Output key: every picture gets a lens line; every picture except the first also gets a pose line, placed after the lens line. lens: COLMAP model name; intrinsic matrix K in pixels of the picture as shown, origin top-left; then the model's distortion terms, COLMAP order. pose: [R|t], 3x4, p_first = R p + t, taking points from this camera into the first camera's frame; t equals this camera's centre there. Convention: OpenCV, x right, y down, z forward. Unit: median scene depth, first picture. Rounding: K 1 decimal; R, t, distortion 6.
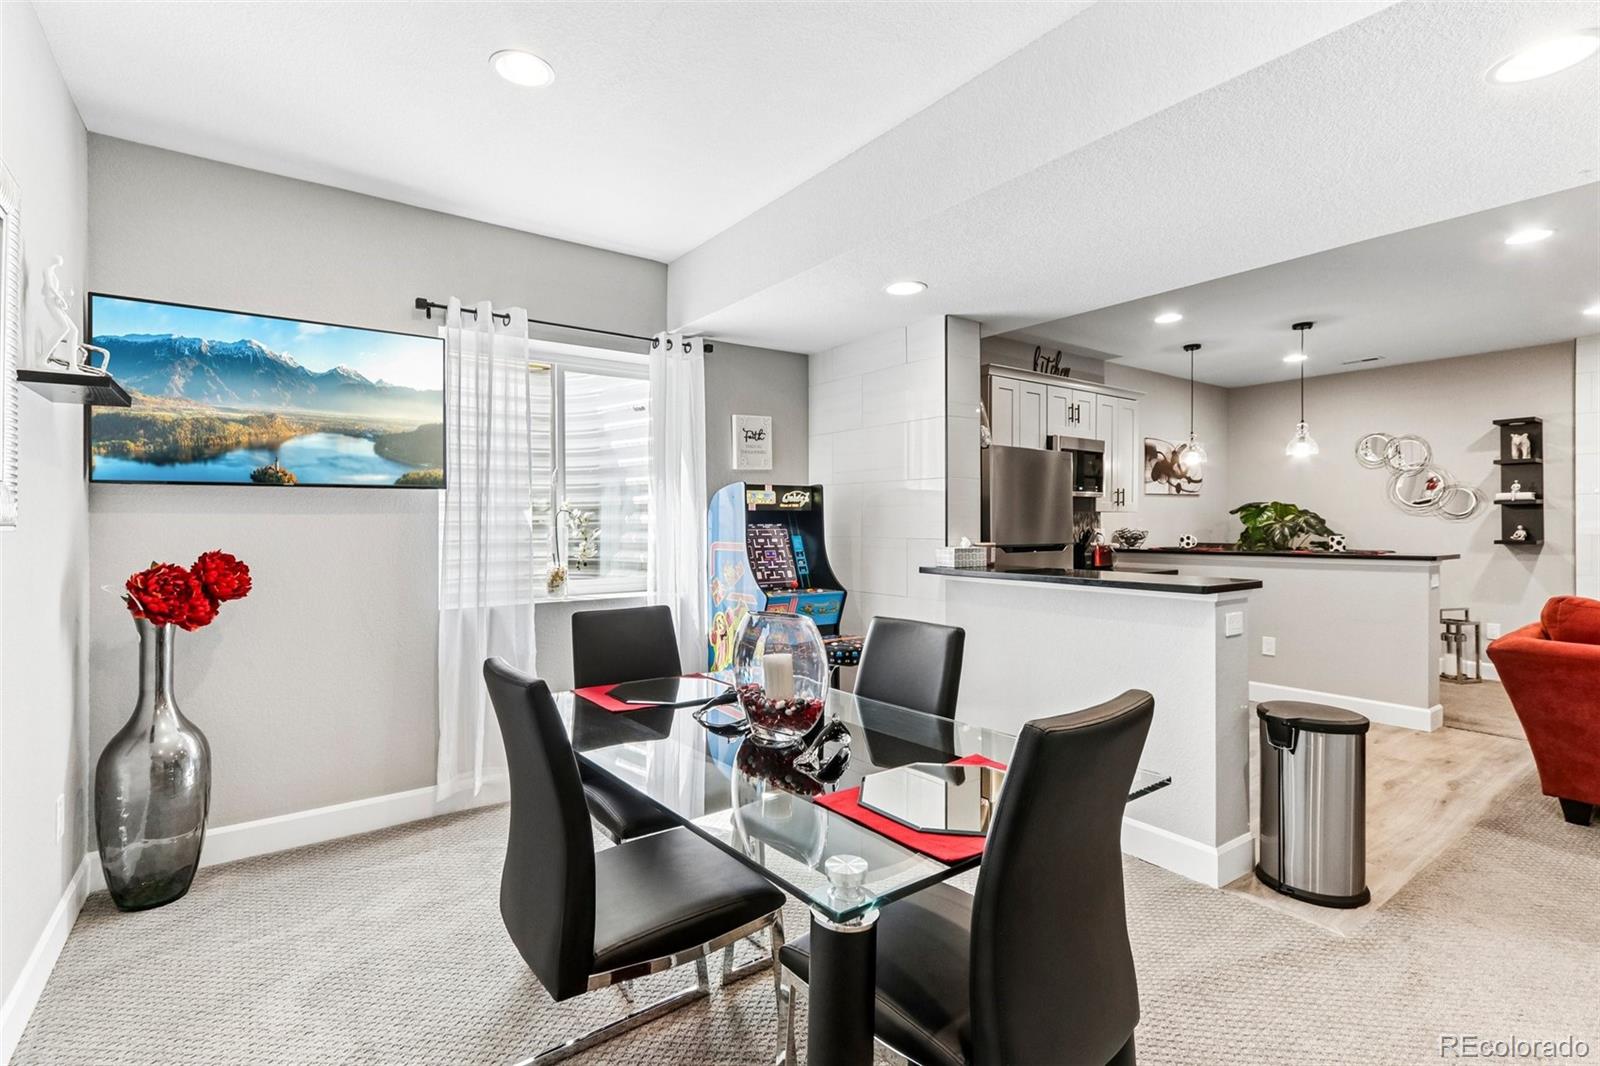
lens RADIAL K [[738.3, 0, 794.5], [0, 738.3, 524.4], [0, 0, 1]] dist [0.000227, -0.000143]
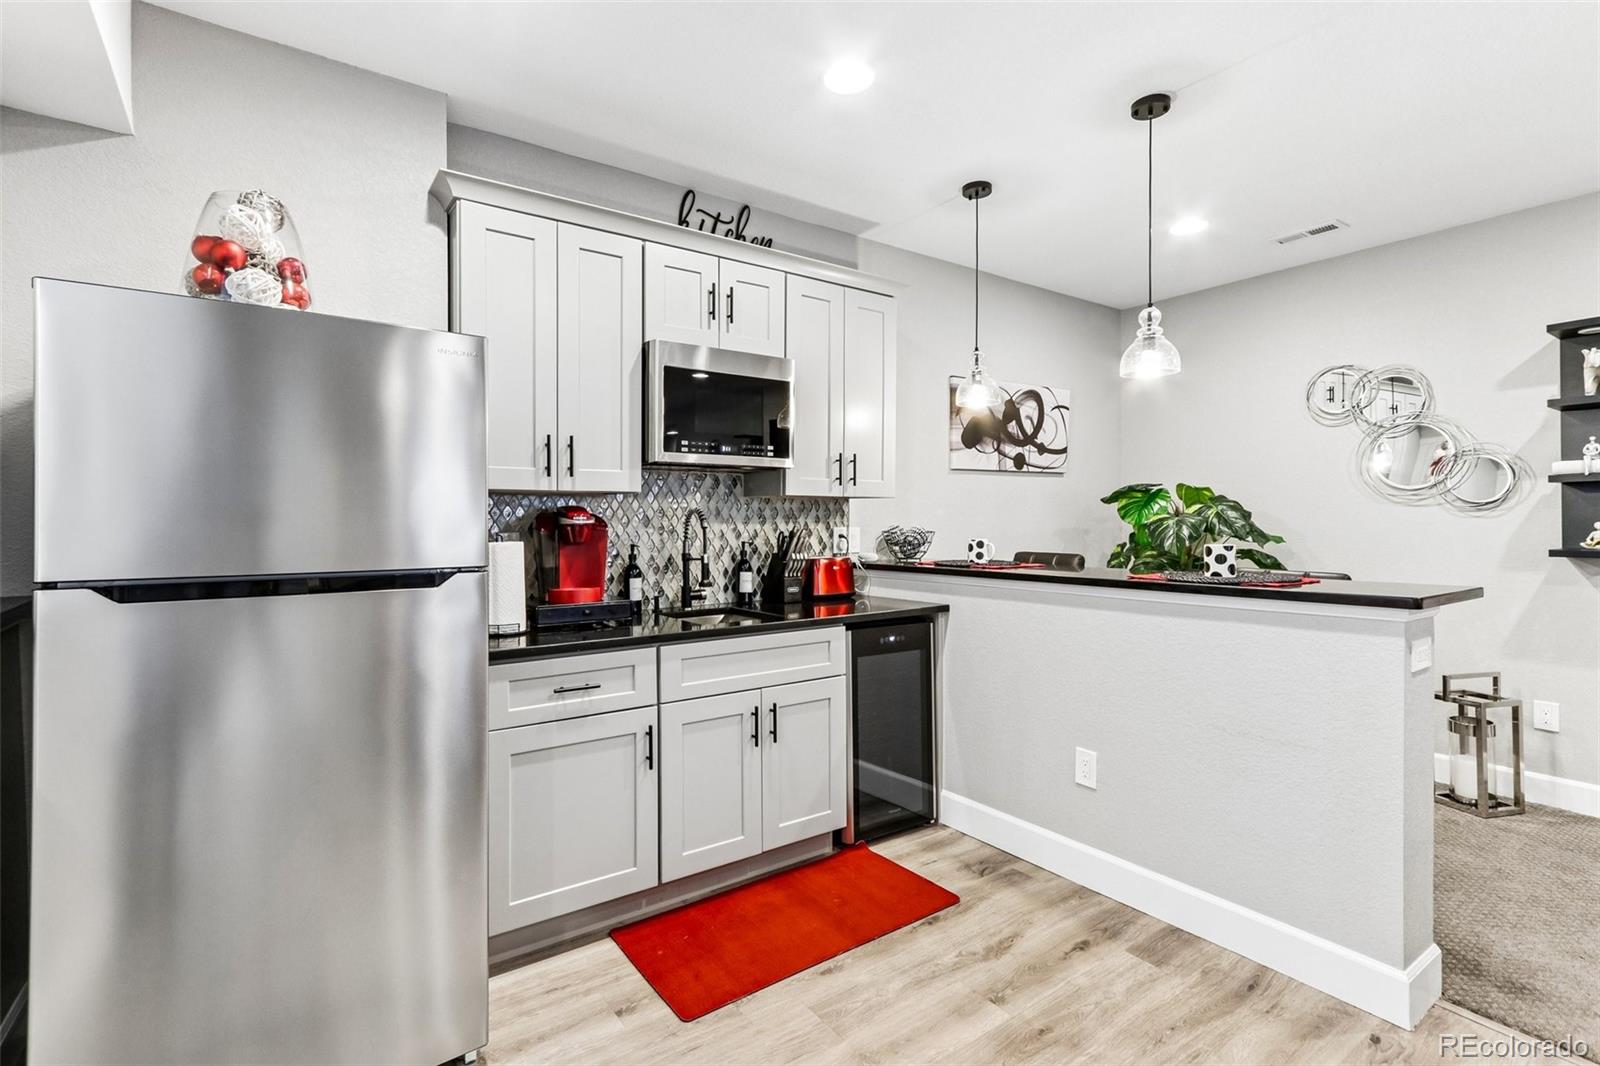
lens RADIAL K [[745.9, 0, 790.2], [0, 745.9, 521.1], [0, 0, 1]] dist [-0.000310, 0.001264]
pose [[0.999866, 0.000165, -0.016364, 0.395735], [-0.000161, 1.000000, 0.000275, 0.000723], [0.016364, -0.000273, 0.999866, 0.437549]]
